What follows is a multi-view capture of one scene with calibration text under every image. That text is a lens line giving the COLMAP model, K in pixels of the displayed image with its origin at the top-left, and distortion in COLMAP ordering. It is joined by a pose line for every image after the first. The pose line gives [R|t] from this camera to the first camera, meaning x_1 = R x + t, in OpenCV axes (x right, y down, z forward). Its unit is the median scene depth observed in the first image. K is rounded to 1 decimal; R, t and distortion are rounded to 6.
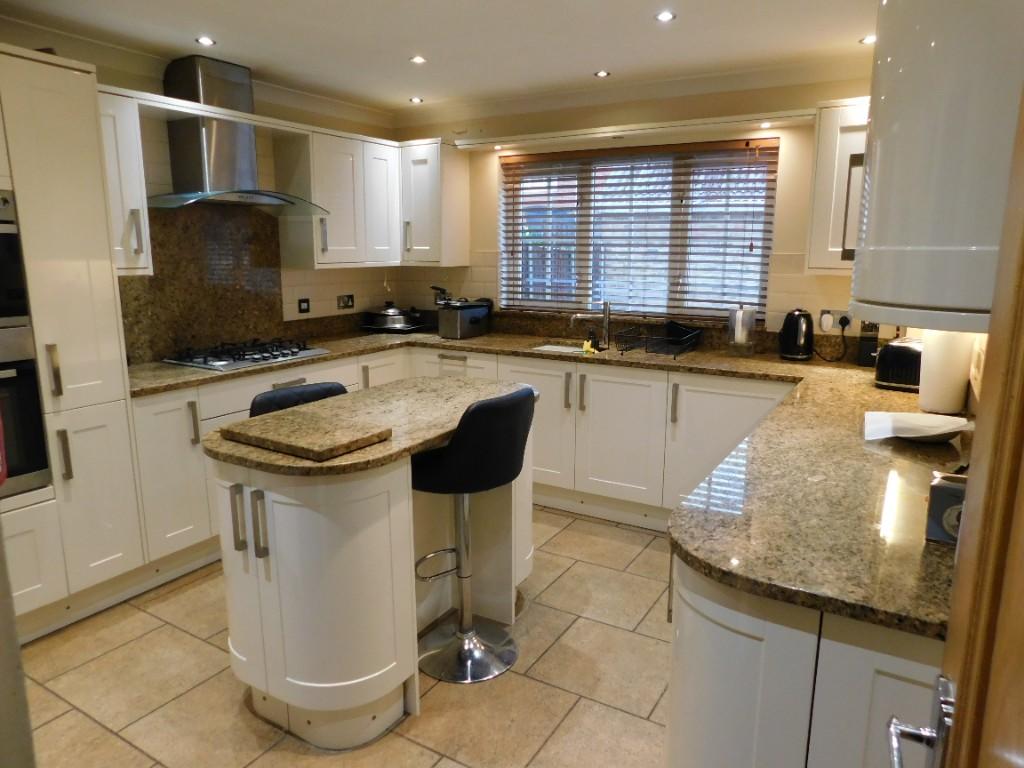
lens RADIAL K [[681.8, 0, 512.0], [0, 681.8, 384.0], [0, 0, 1]] dist [-0.012142, 0.001024]
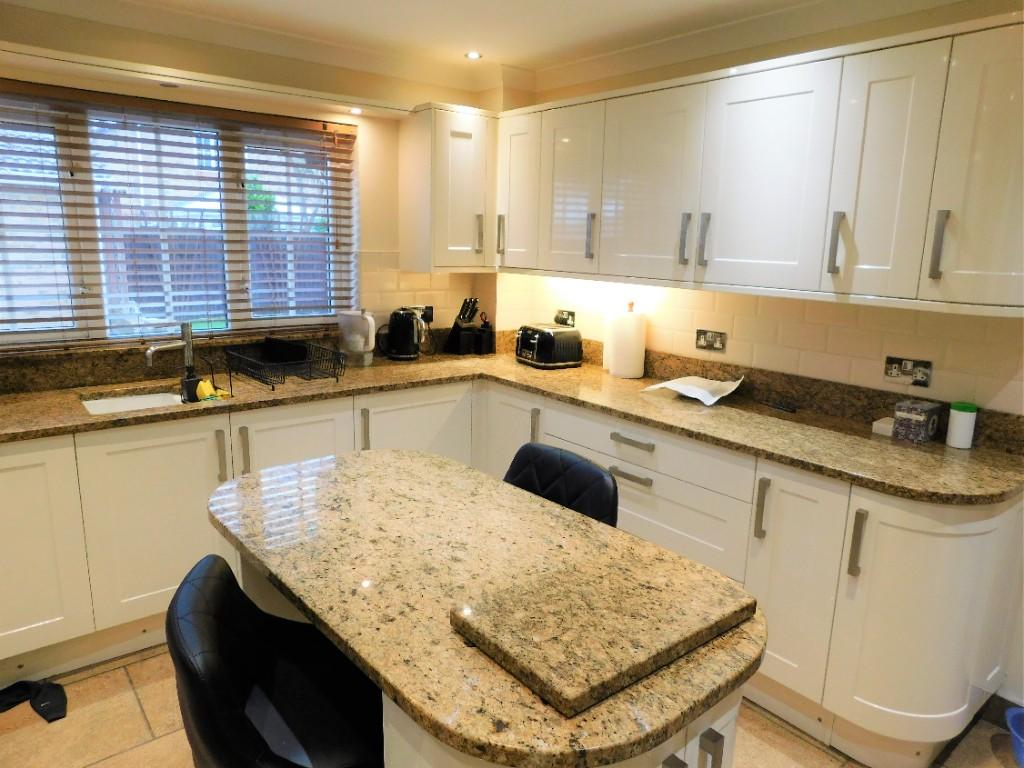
lens RADIAL K [[698.9, 0, 512.0], [0, 698.9, 384.0], [0, 0, 1]] dist [-0.009516, -0.002282]
pose [[0.339378, -0.189632, 0.921337, -0.465338], [0.164624, 0.976326, 0.140310, -0.115078], [-0.926133, 0.104056, 0.362561, 0.483799]]
